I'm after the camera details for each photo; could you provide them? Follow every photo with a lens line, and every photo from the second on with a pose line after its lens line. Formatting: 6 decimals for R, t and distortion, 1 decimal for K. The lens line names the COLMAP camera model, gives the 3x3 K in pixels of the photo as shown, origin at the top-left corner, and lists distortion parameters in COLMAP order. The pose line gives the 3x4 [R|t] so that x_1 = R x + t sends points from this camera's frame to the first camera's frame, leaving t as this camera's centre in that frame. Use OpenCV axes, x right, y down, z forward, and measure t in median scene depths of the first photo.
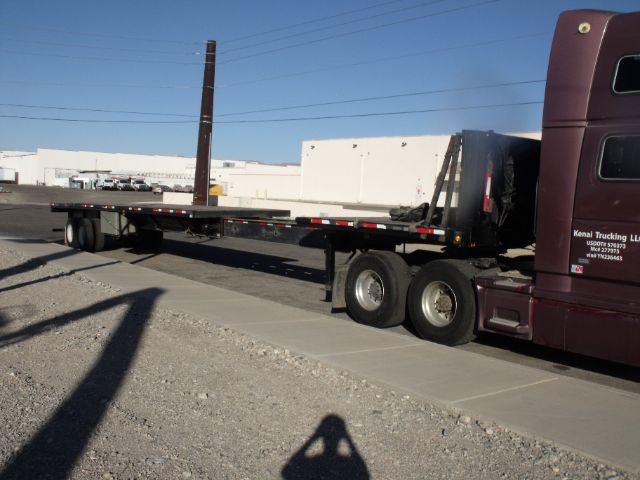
lens RADIAL K [[636.1, 0, 321.9], [0, 636.1, 284.4], [0, 0, 1]] dist [-0.213979, 0.221508]
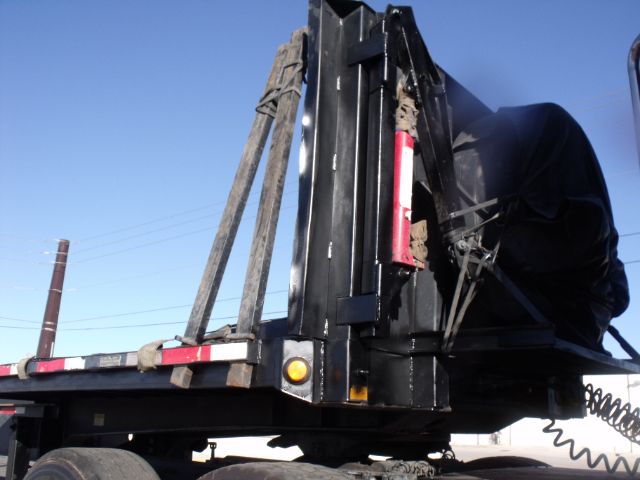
lens RADIAL K [[636.1, 0, 321.9], [0, 636.1, 284.4], [0, 0, 1]] dist [-0.213979, 0.221508]
pose [[0.983500, 0.039650, 0.176510, 0.116896], [0.027219, 0.932148, -0.361054, -0.008678], [-0.178849, 0.359901, 0.915688, 0.491798]]
